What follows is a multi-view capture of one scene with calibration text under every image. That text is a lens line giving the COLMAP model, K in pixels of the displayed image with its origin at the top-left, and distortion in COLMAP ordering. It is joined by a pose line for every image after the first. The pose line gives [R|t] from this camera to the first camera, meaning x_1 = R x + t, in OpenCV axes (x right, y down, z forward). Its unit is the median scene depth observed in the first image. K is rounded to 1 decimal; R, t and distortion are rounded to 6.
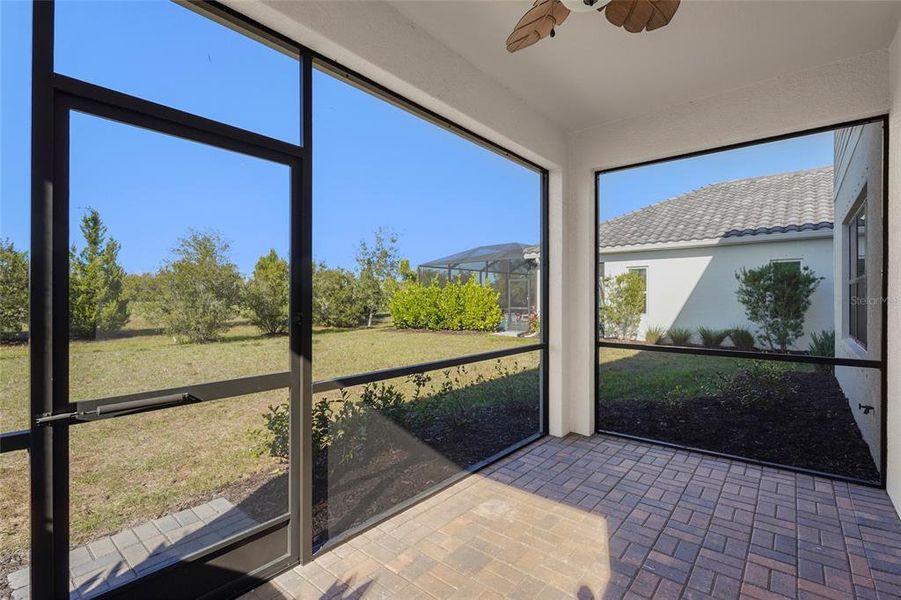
lens RADIAL K [[416.2, 0, 457.1], [0, 416.2, 299.8], [0, 0, 1]] dist [0.002313, -0.000556]
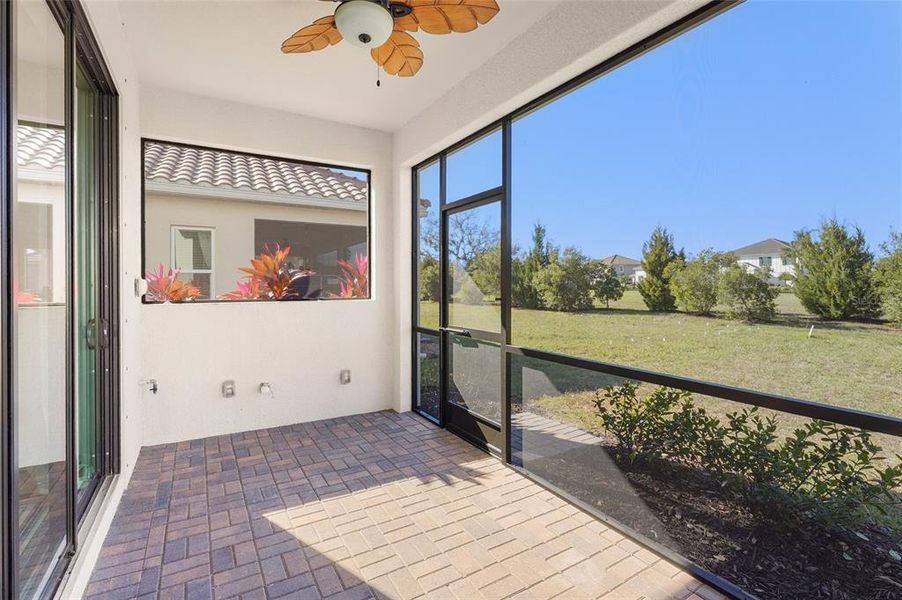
lens RADIAL K [[416.6, 0, 443.2], [0, 416.6, 285.9], [0, 0, 1]] dist [0.002313, -0.000556]
pose [[-0.344123, 0.001255, -0.938924, 0.646634], [0.001841, 0.999998, 0.000662, -0.003641], [0.938923, -0.001501, -0.344125, 0.765723]]
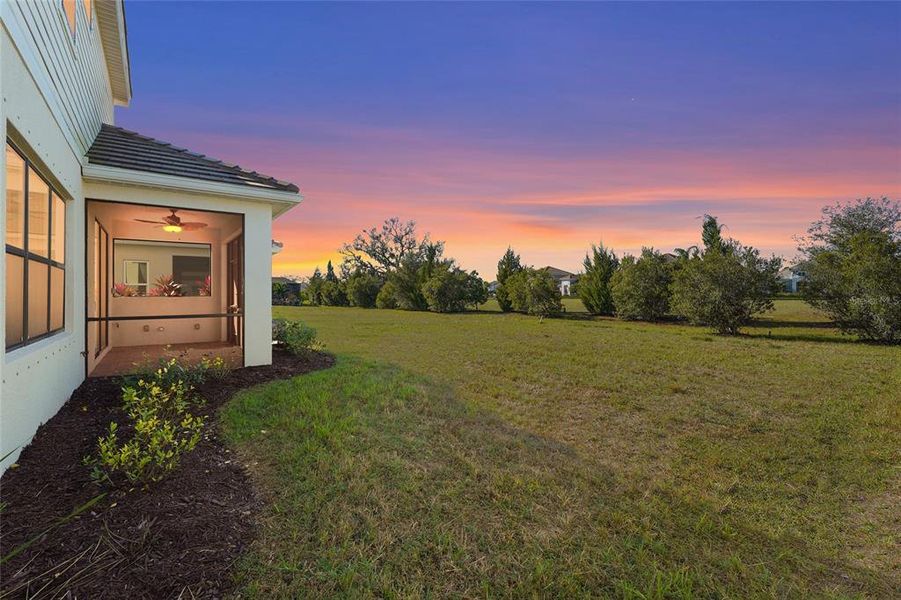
lens RADIAL K [[416.2, 0, 451.6], [0, 416.2, 298.5], [0, 0, 1]] dist [0.002313, -0.000556]
pose [[-0.260511, 0.009381, -0.965425, 1.549102], [0.006456, 0.999947, 0.007974, 0.022984], [0.965449, -0.004155, -0.260558, 1.975840]]
